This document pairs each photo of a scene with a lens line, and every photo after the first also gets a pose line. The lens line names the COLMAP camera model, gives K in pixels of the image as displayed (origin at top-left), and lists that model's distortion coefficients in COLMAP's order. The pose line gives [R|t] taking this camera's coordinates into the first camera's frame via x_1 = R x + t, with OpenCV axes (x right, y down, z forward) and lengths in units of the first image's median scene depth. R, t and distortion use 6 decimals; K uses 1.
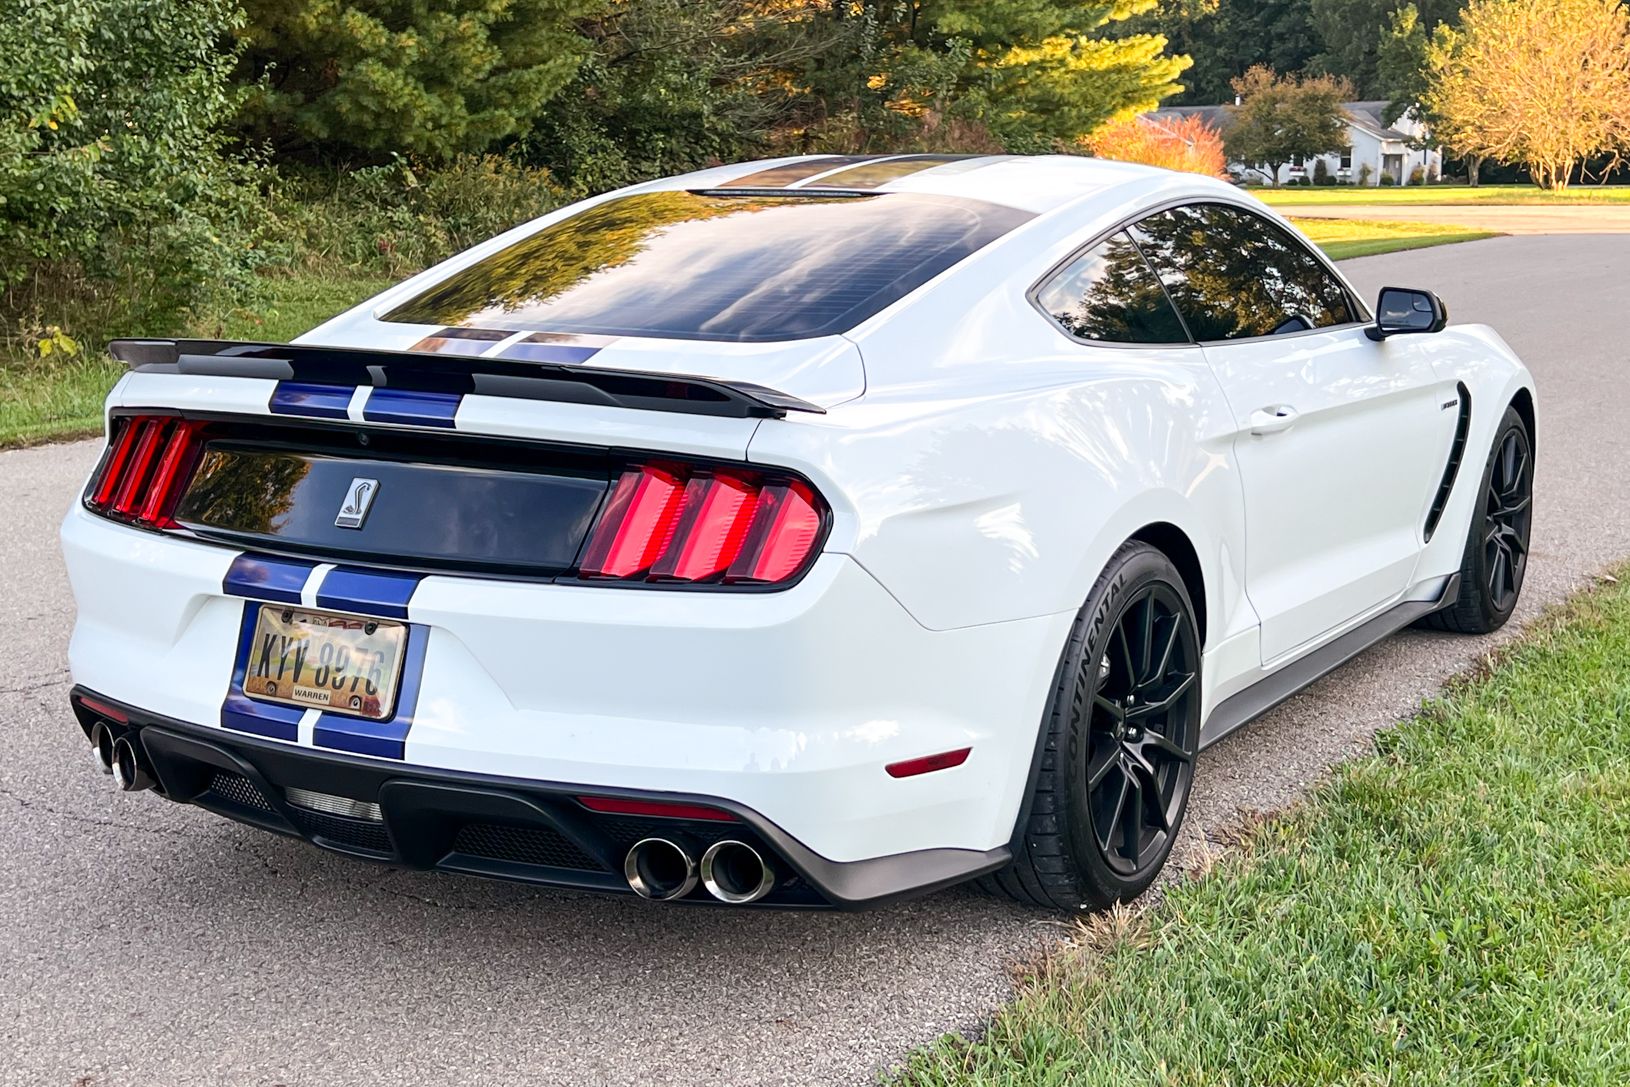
lens RADIAL K [[2437.2, 0, 818.7], [0, 2437.2, 561.7], [0, 0, 1]] dist [0.261873, -0.959734]
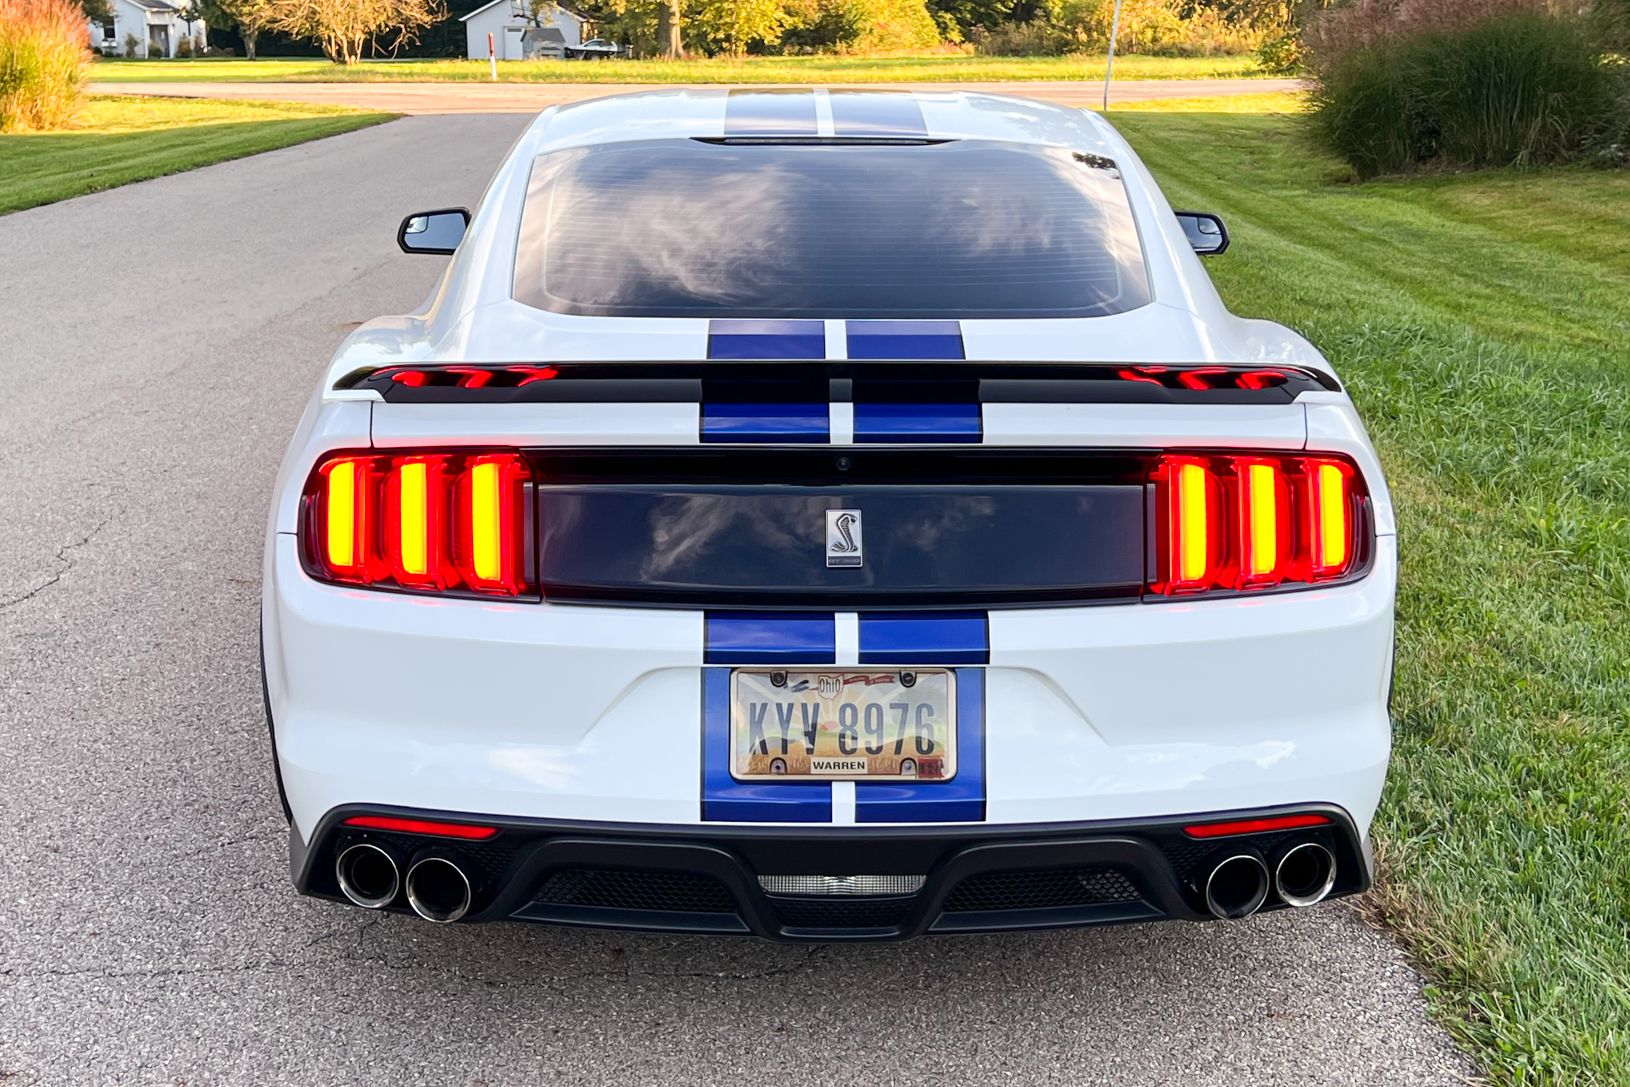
lens RADIAL K [[2437.2, 0, 818.7], [0, 2437.2, 561.7], [0, 0, 1]] dist [0.261873, -0.959734]
pose [[0.819167, -0.123274, 0.560152, -0.675364], [0.090764, 0.992185, 0.085618, -0.089828], [-0.566329, -0.019293, 0.823954, 0.295760]]
